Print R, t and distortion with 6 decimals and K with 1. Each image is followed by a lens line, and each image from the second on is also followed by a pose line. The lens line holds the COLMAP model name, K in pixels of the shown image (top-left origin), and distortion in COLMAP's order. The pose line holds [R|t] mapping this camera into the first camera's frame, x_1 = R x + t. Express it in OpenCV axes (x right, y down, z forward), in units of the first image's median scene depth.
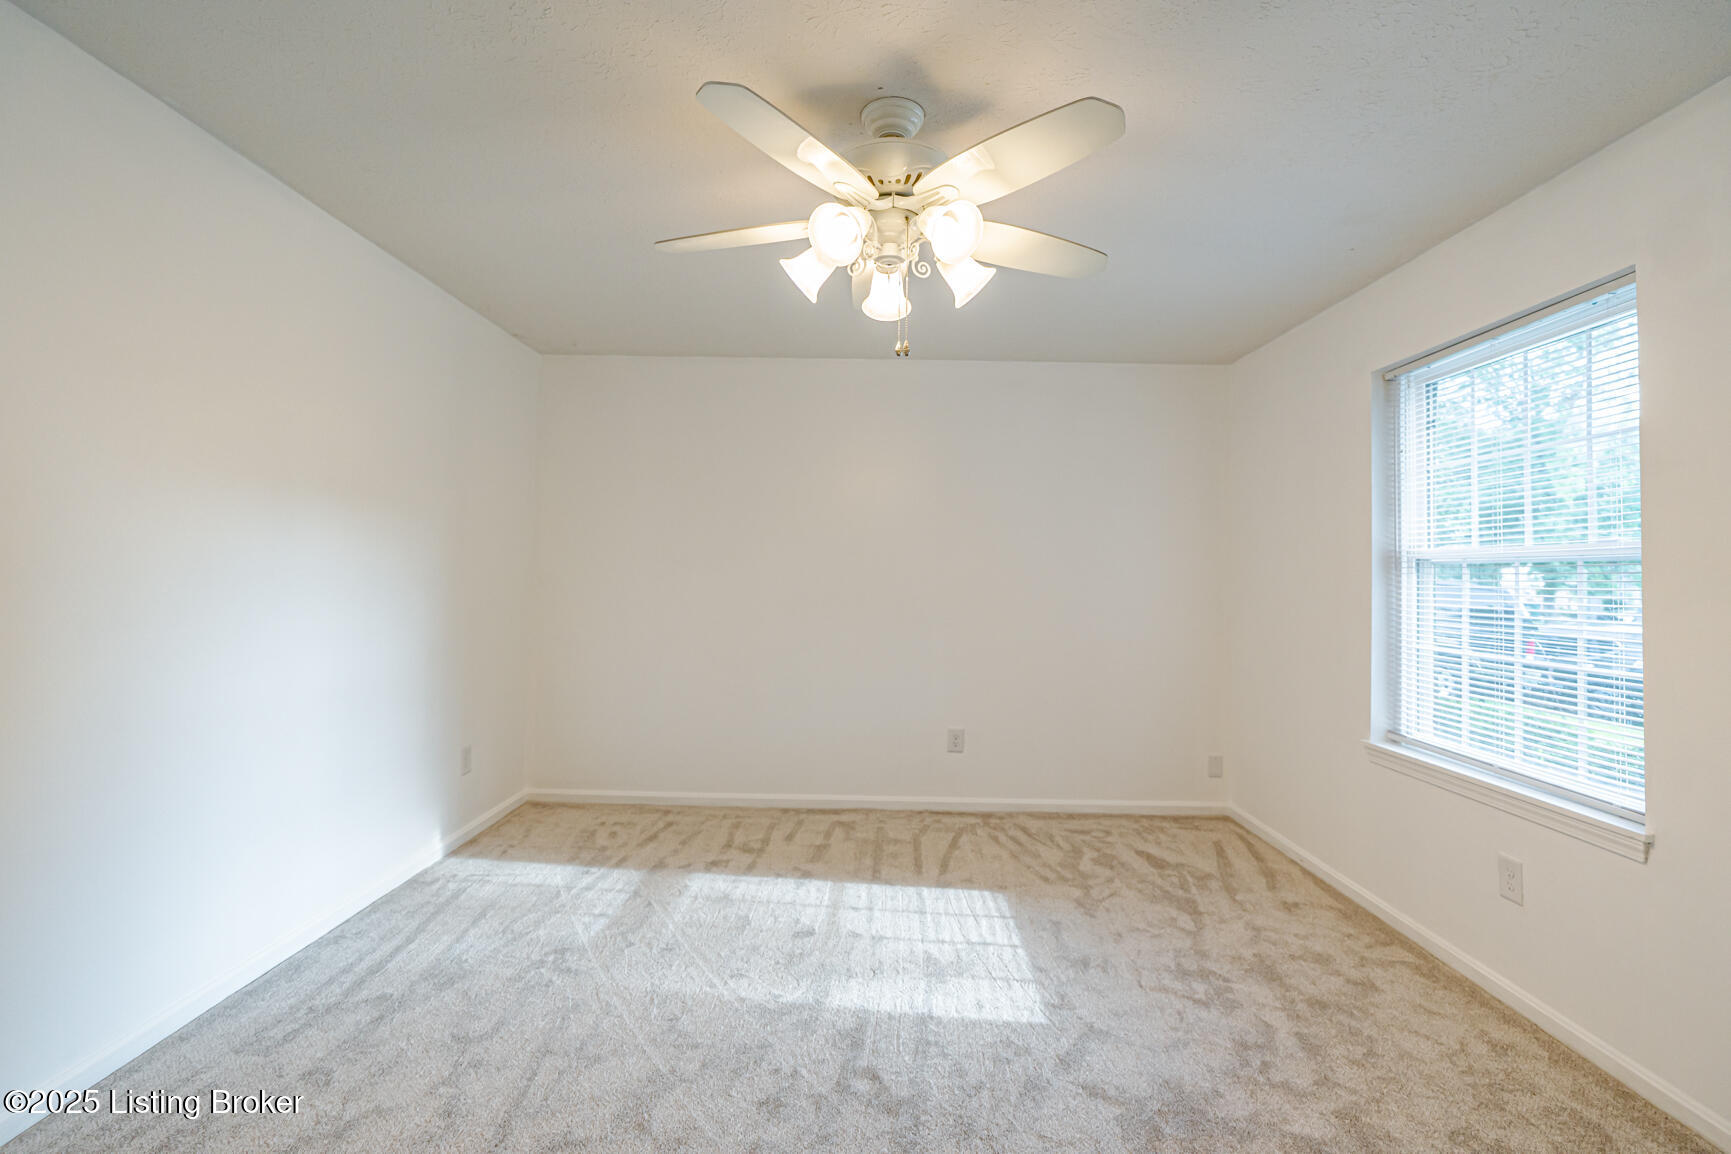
lens RADIAL K [[800.6, 0, 864.7], [0, 800.6, 550.5], [0, 0, 1]] dist [-0.019393, 0.007829]
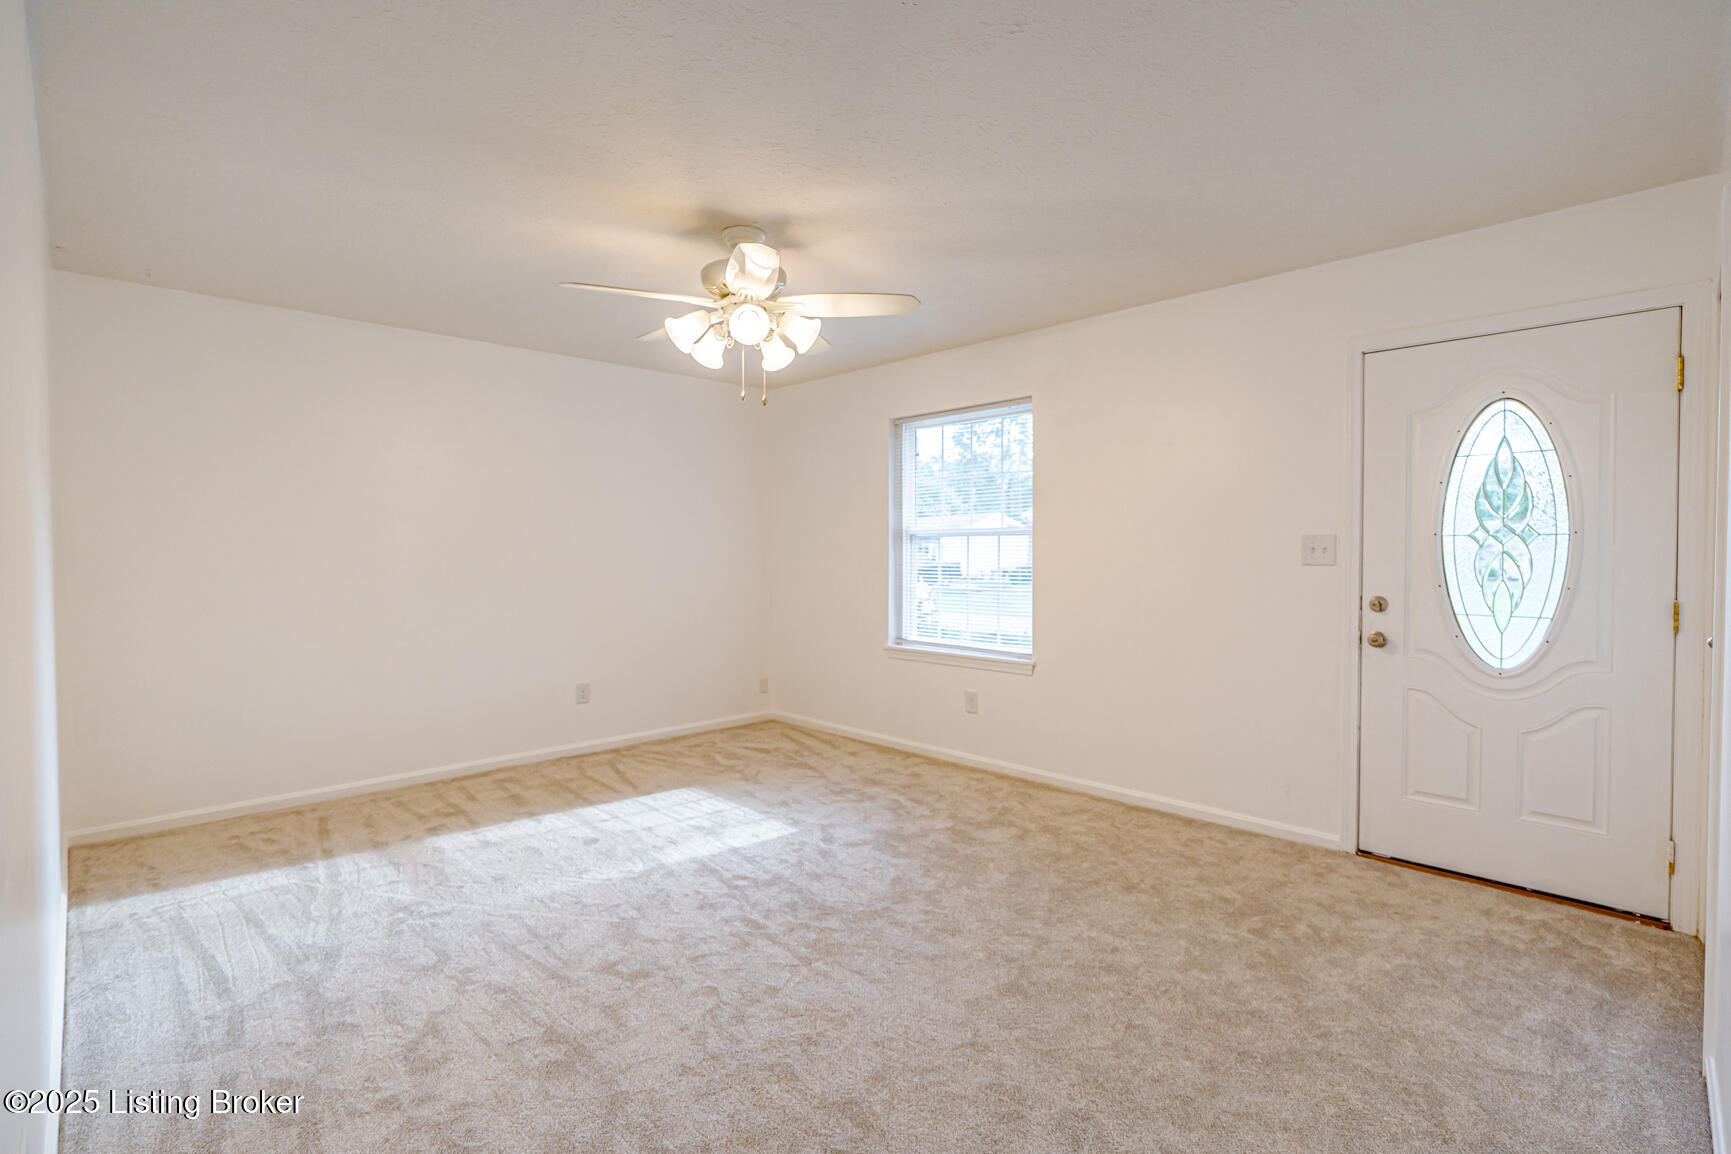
lens RADIAL K [[825.8, 0, 891.5], [0, 825.8, 569.1], [0, 0, 1]] dist [-0.020835, 0.009803]
pose [[0.687743, -0.035947, 0.725064, -0.643982], [-0.007011, 0.998398, 0.056148, -0.014064], [-0.725920, -0.043699, 0.686389, -0.185886]]
